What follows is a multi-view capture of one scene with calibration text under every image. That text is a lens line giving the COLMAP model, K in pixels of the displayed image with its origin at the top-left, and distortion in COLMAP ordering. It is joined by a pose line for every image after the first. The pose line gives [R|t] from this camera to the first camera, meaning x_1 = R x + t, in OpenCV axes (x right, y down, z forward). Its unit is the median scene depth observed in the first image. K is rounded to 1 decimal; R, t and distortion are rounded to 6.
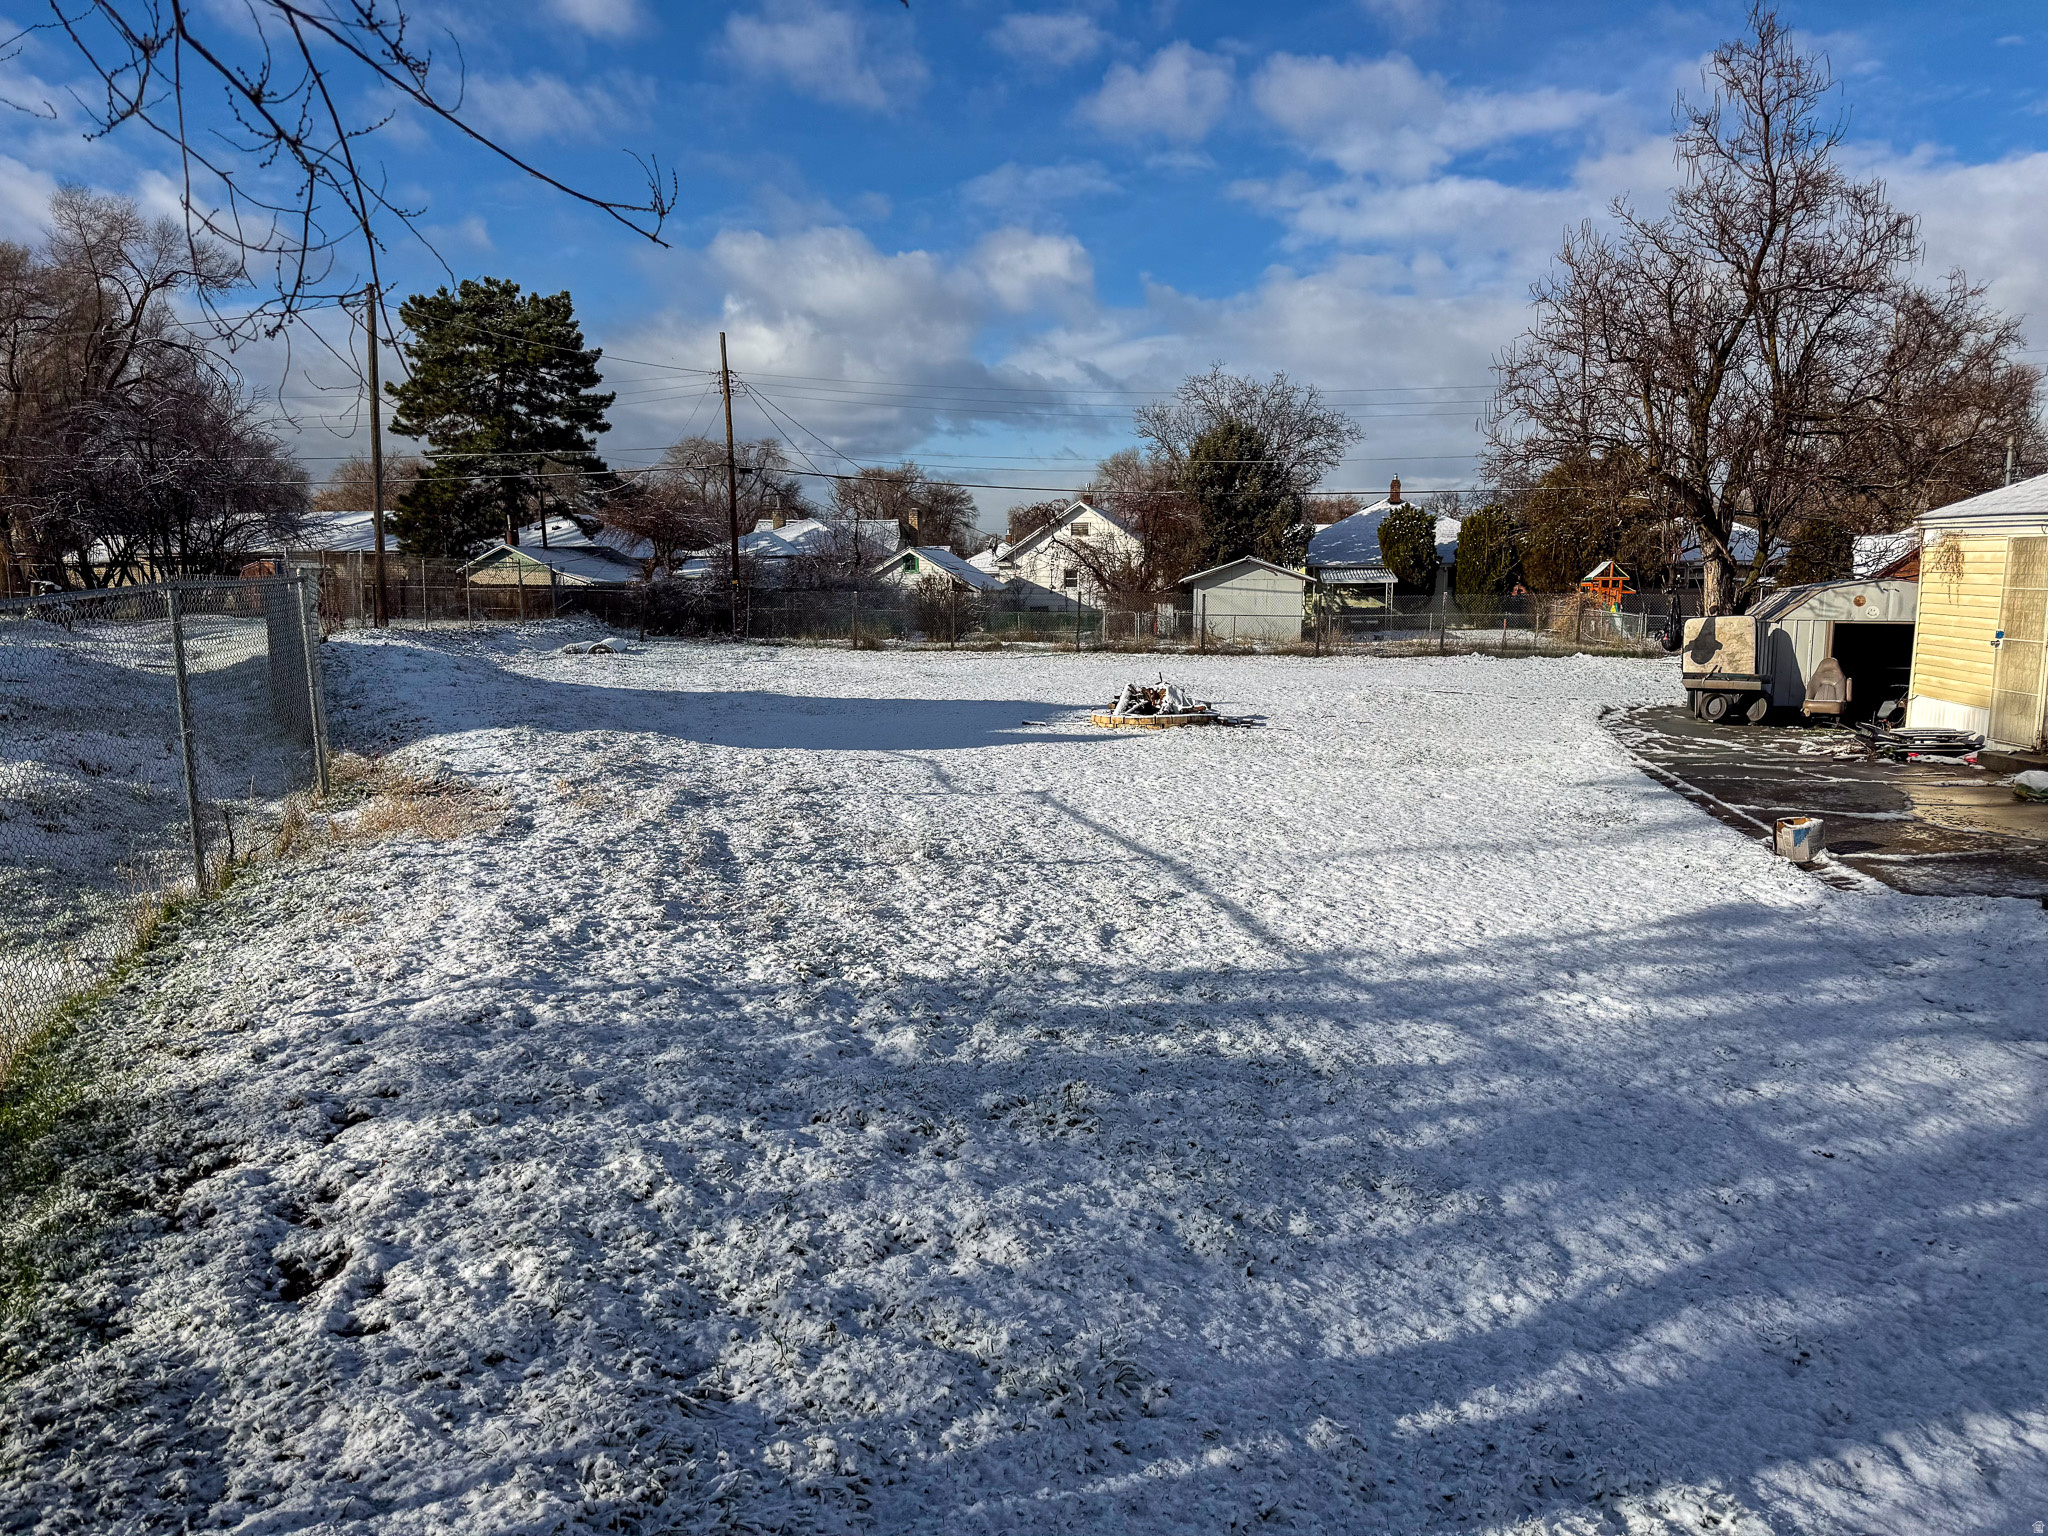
lens RADIAL K [[1460.8, 0, 1024.0], [0, 1460.8, 768.0], [0, 0, 1]] dist [0.010943, -0.000497]
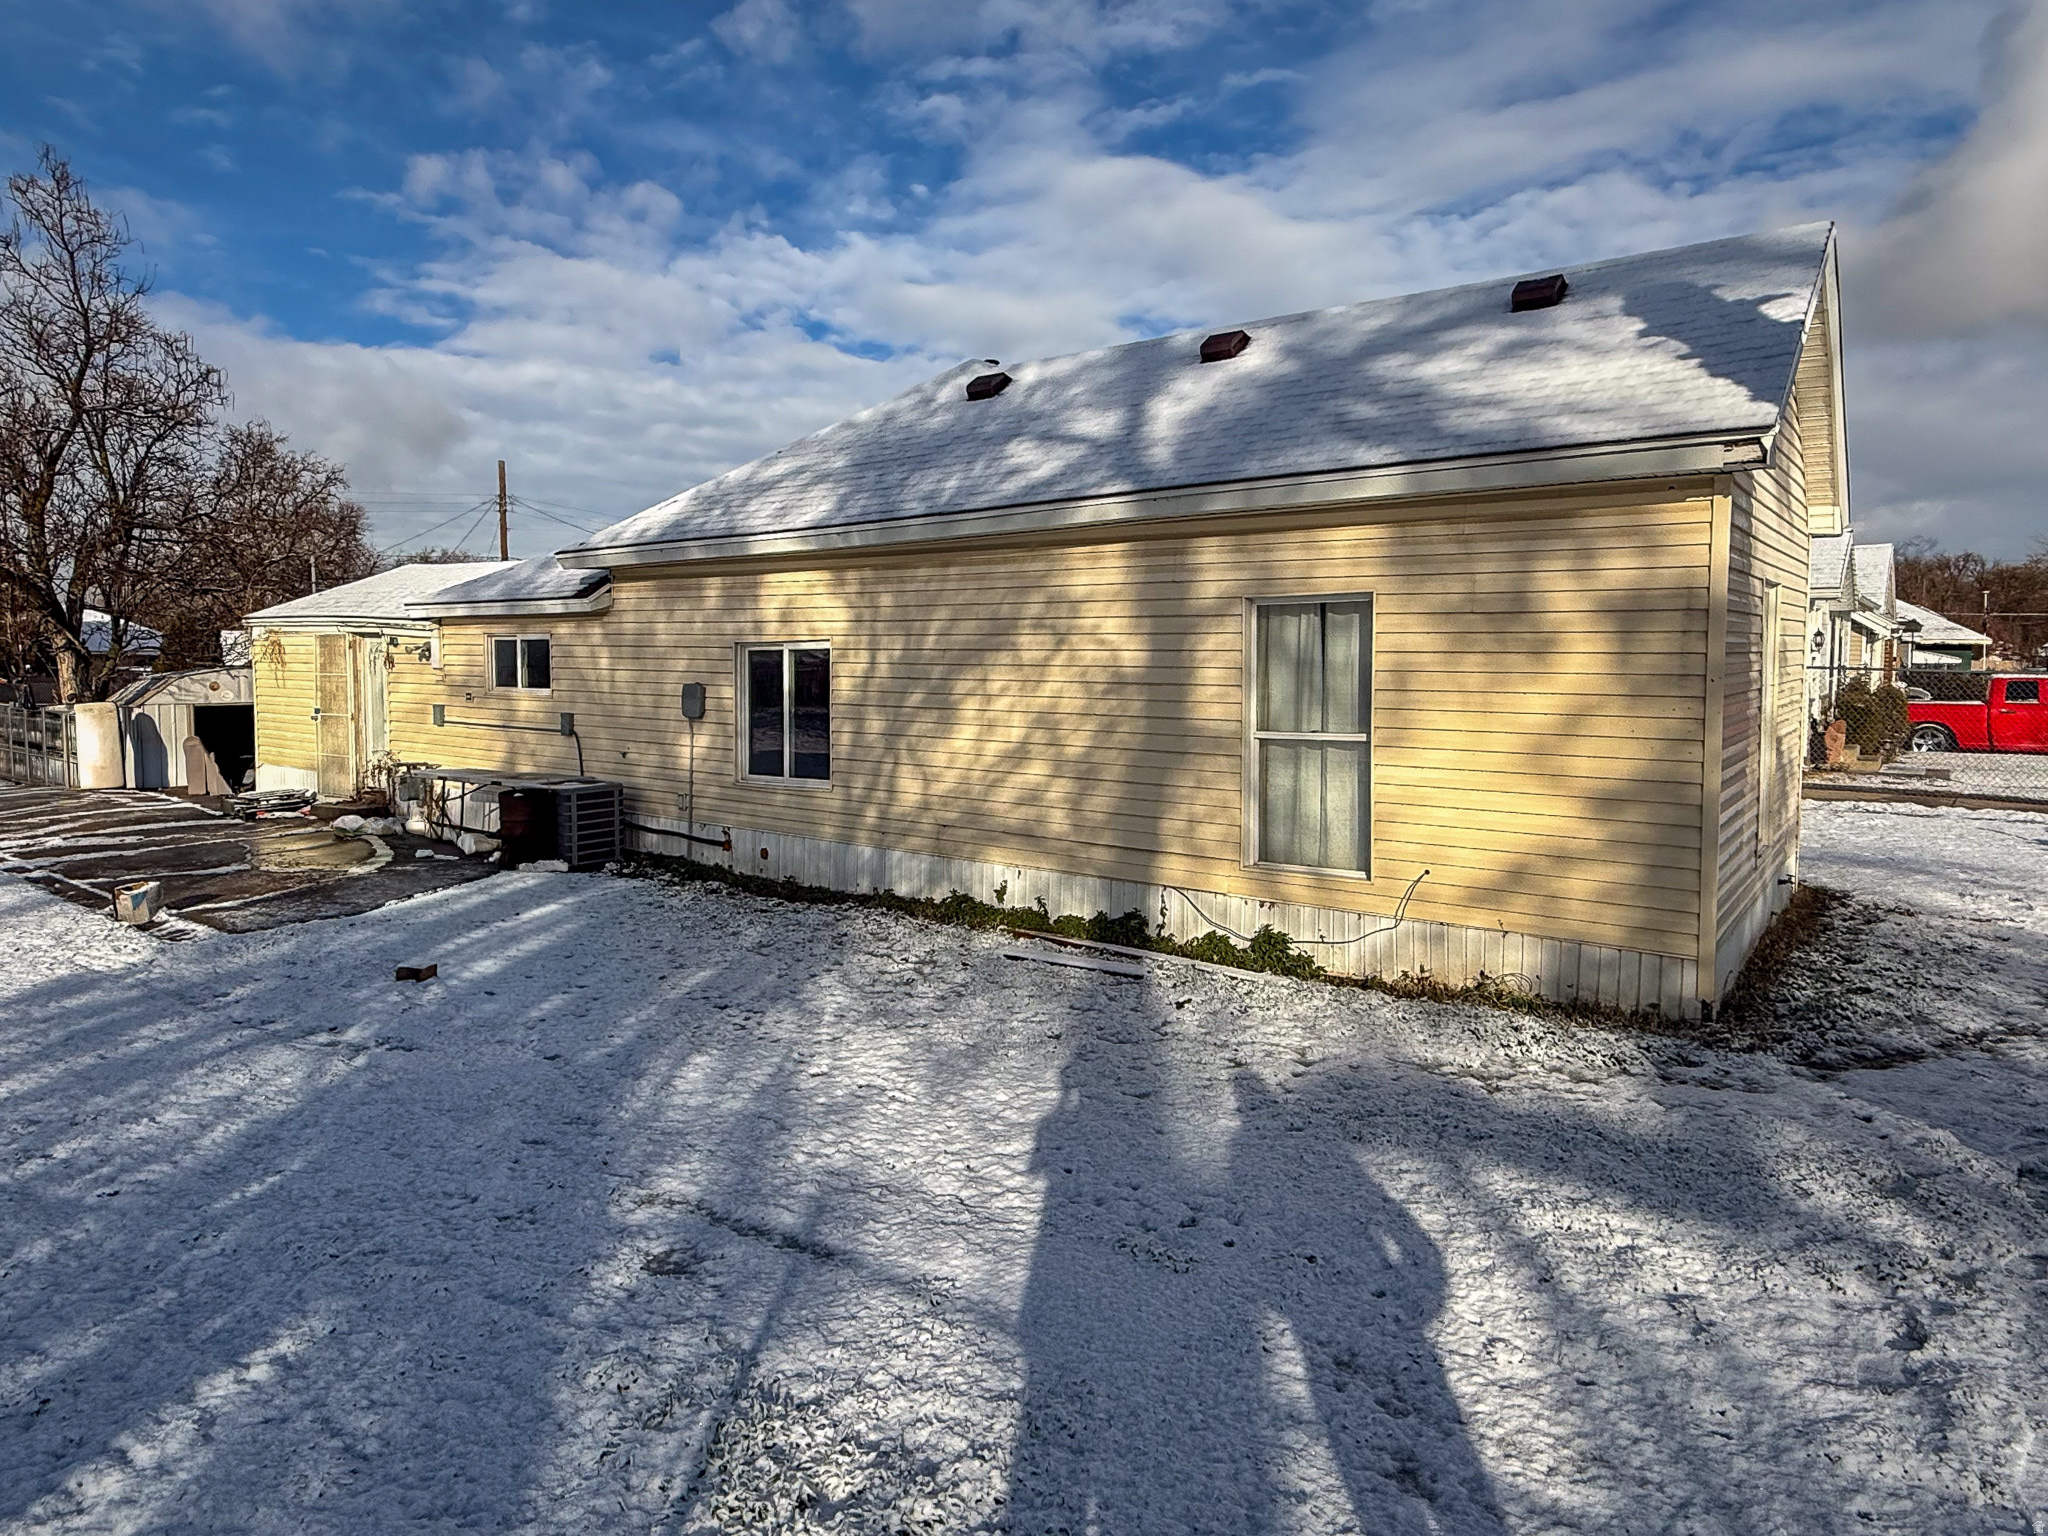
lens RADIAL K [[1215.8, 0, 1023.4], [0, 1215.8, 717.9], [0, 0, 1]] dist [-0.000730, -0.000634]
pose [[0.471073, -0.045928, 0.880898, 0.030030], [0.121210, 0.992541, -0.013069, 0.001966], [-0.873727, 0.112930, 0.473127, -0.021798]]
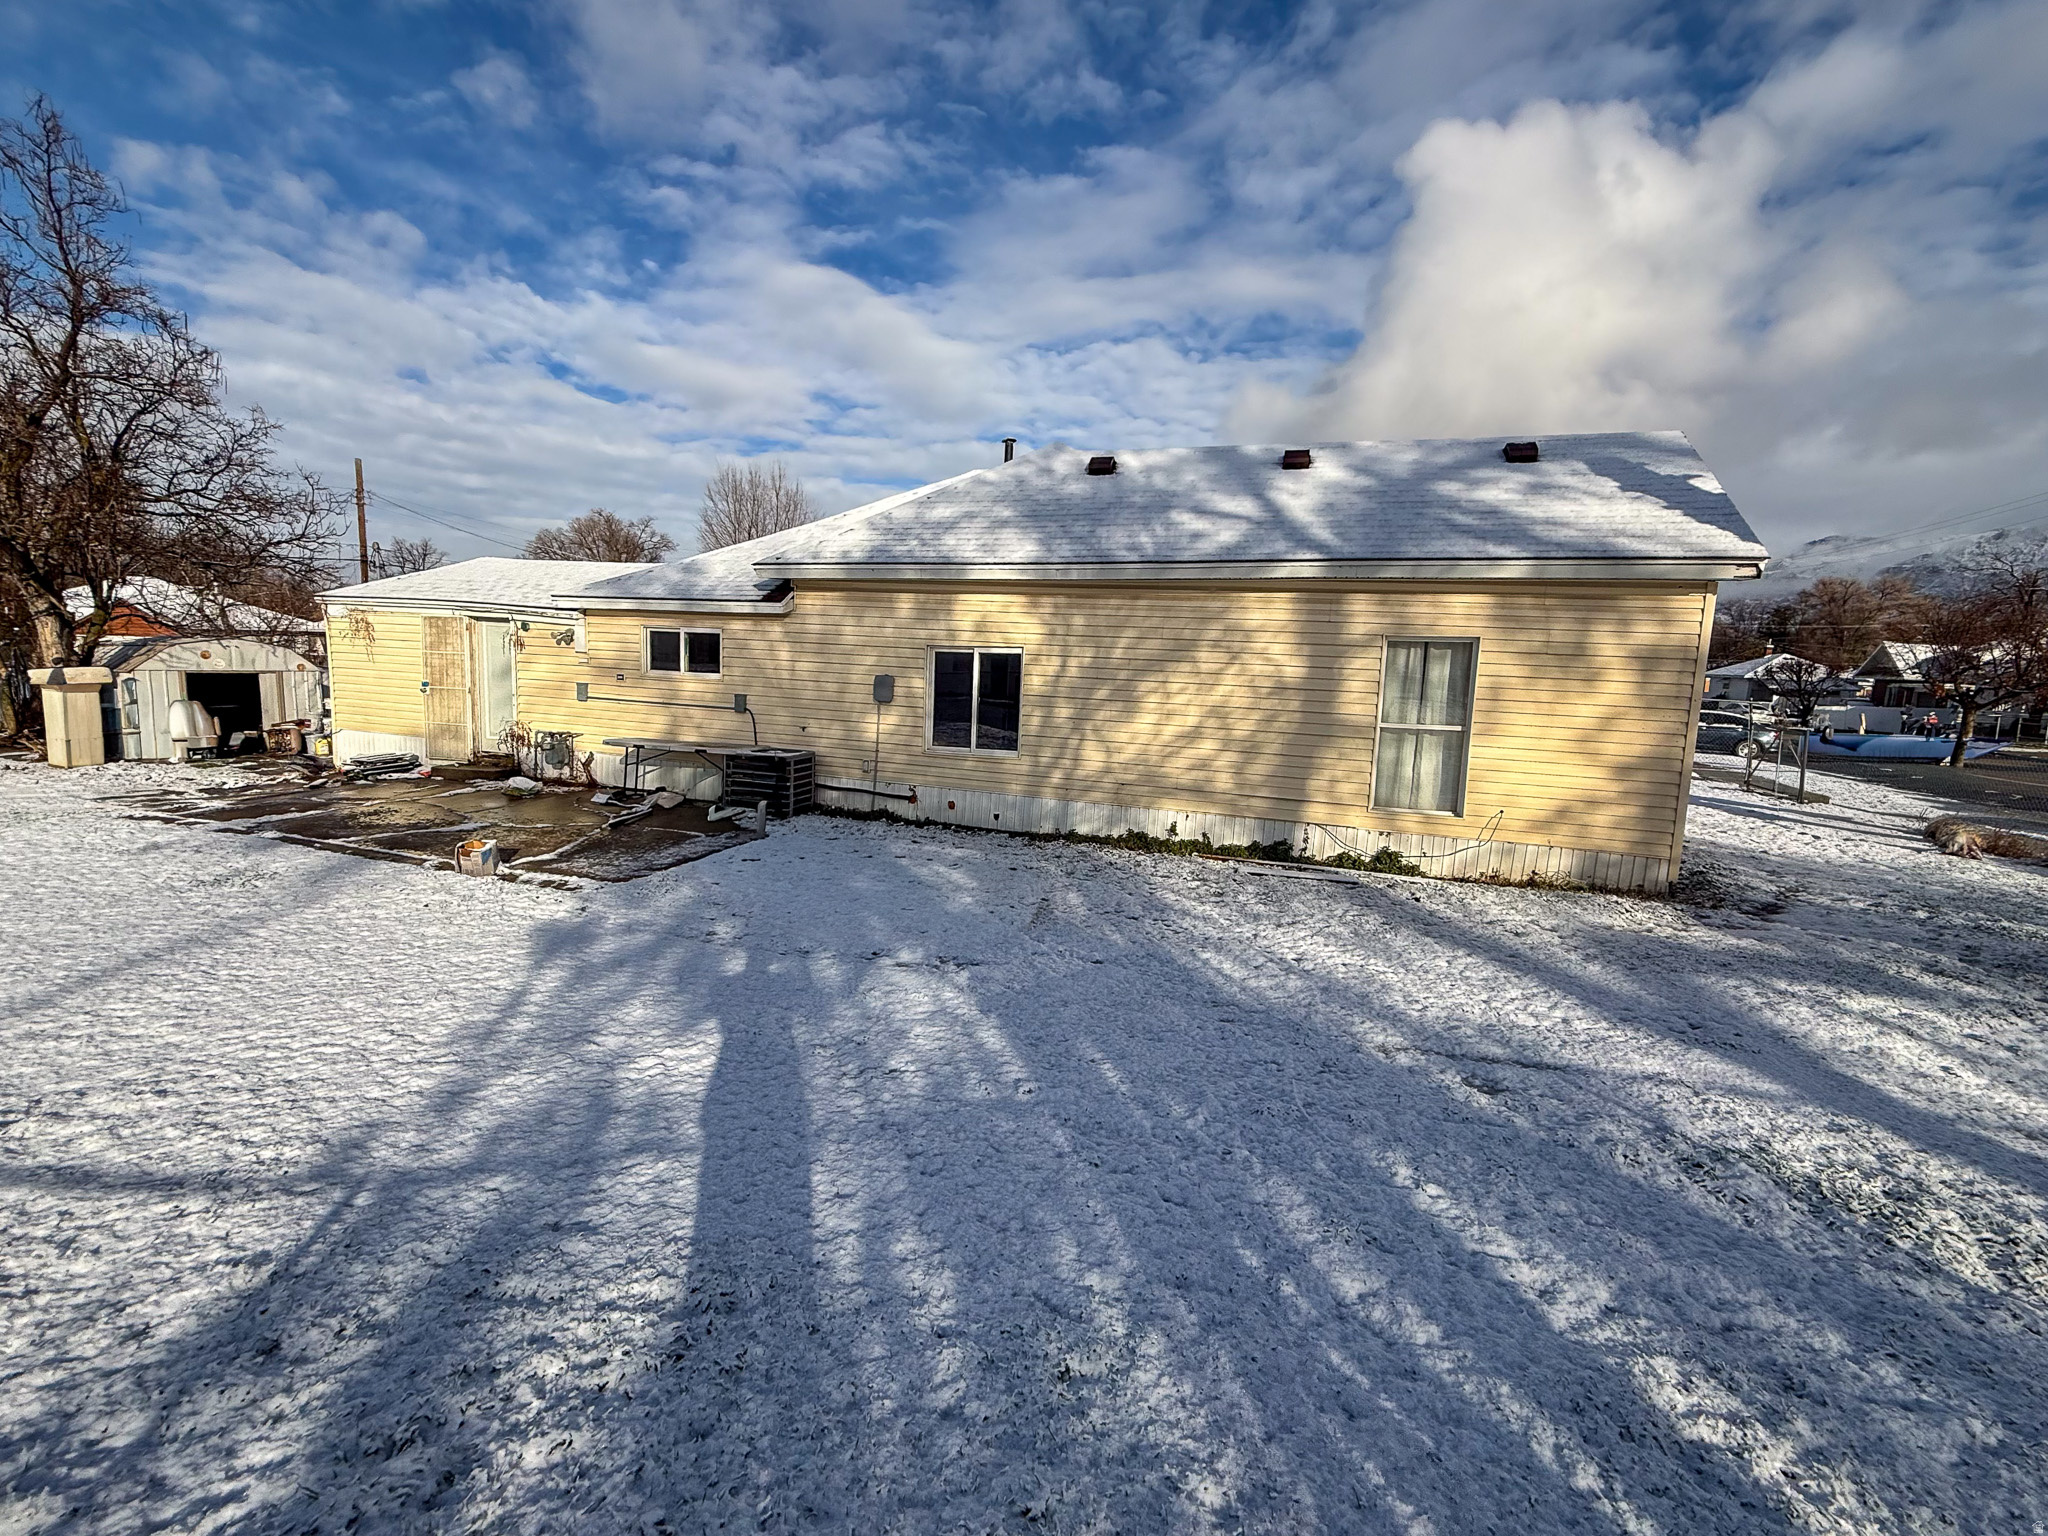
lens RADIAL K [[866.8, 0, 1003.3], [0, 866.8, 772.9], [0, 0, 1]] dist [-0.000931, -0.000340]
pose [[0.163739, -0.124590, 0.978605, -0.075781], [0.095575, 0.989330, 0.109964, -0.043383], [-0.981863, 0.075525, 0.173899, 0.300997]]
